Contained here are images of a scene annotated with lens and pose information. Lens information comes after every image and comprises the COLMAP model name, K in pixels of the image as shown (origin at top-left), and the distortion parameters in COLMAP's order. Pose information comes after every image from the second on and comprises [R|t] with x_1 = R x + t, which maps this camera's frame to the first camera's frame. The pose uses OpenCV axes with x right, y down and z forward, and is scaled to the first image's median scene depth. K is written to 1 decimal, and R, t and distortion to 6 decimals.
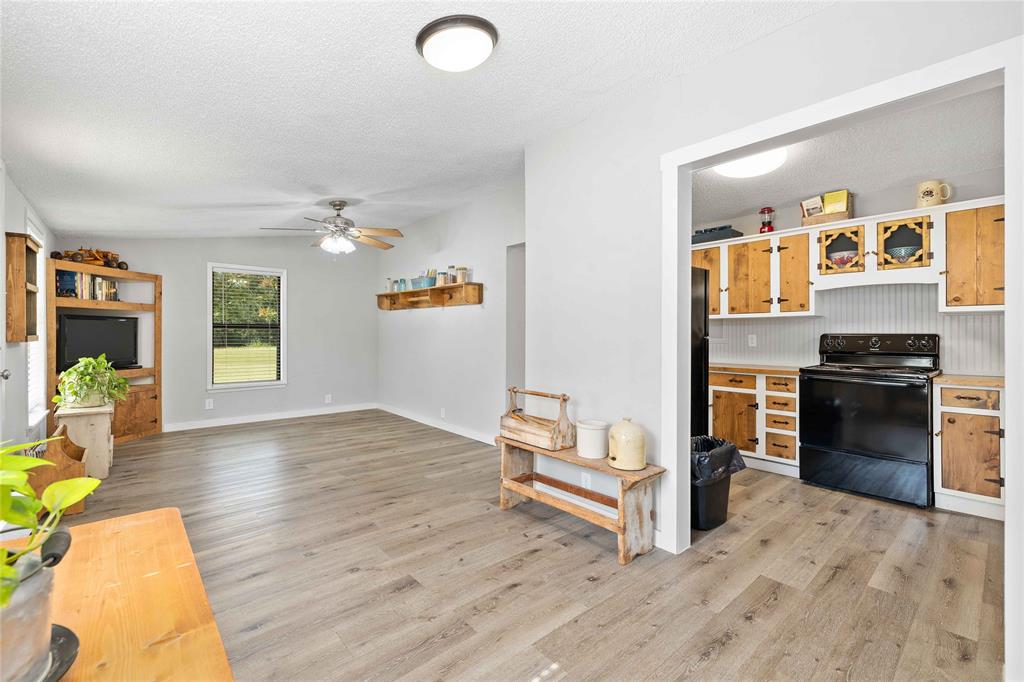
lens RADIAL K [[436.2, 0, 509.3], [0, 436.2, 335.7], [0, 0, 1]] dist [0.000211, -0.000030]
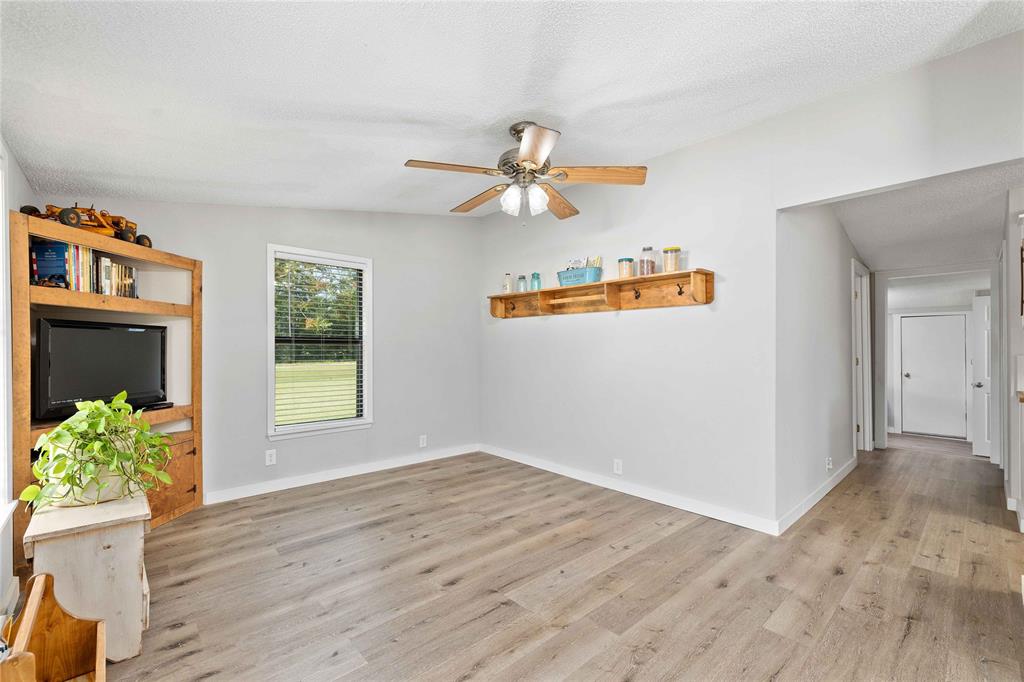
lens RADIAL K [[433.7, 0, 511.4], [0, 433.7, 351.1], [0, 0, 1]] dist [0.001424, -0.000064]
pose [[0.999684, -0.003615, 0.024889, -0.386961], [0.003623, 0.999993, -0.000258, -0.004222], [-0.024888, 0.000348, 0.999690, 0.379093]]
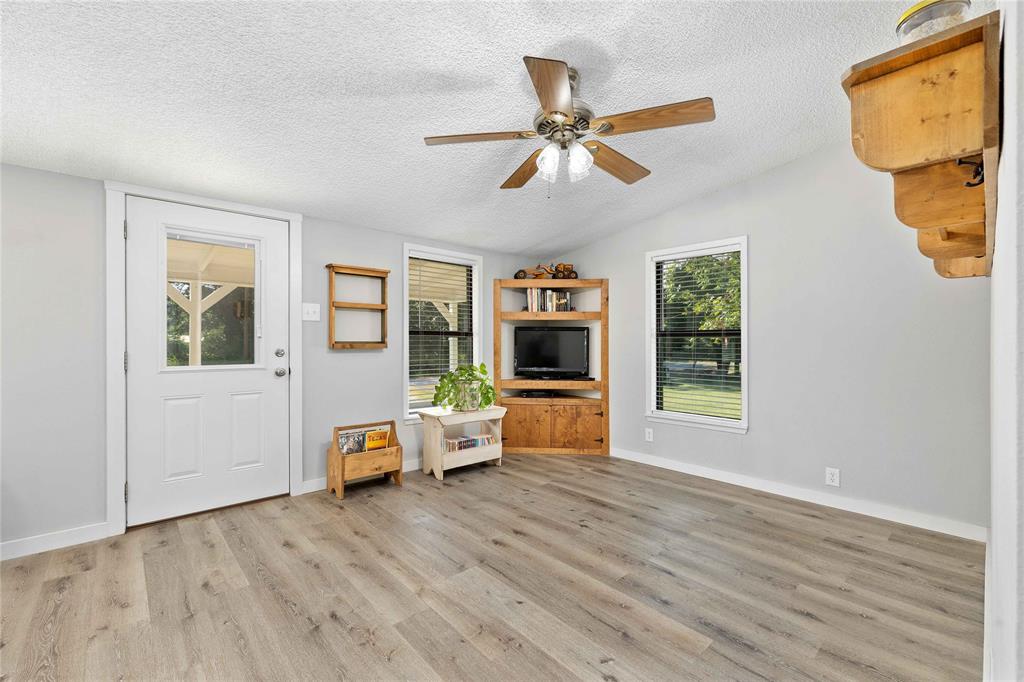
lens RADIAL K [[436.2, 0, 509.3], [0, 436.2, 335.7], [0, 0, 1]] dist [0.000211, -0.000030]
pose [[0.014818, -0.024249, -0.999596, 0.098378], [-0.009692, 0.999655, -0.024394, 0.002736], [0.999843, 0.010050, 0.014577, 0.846857]]
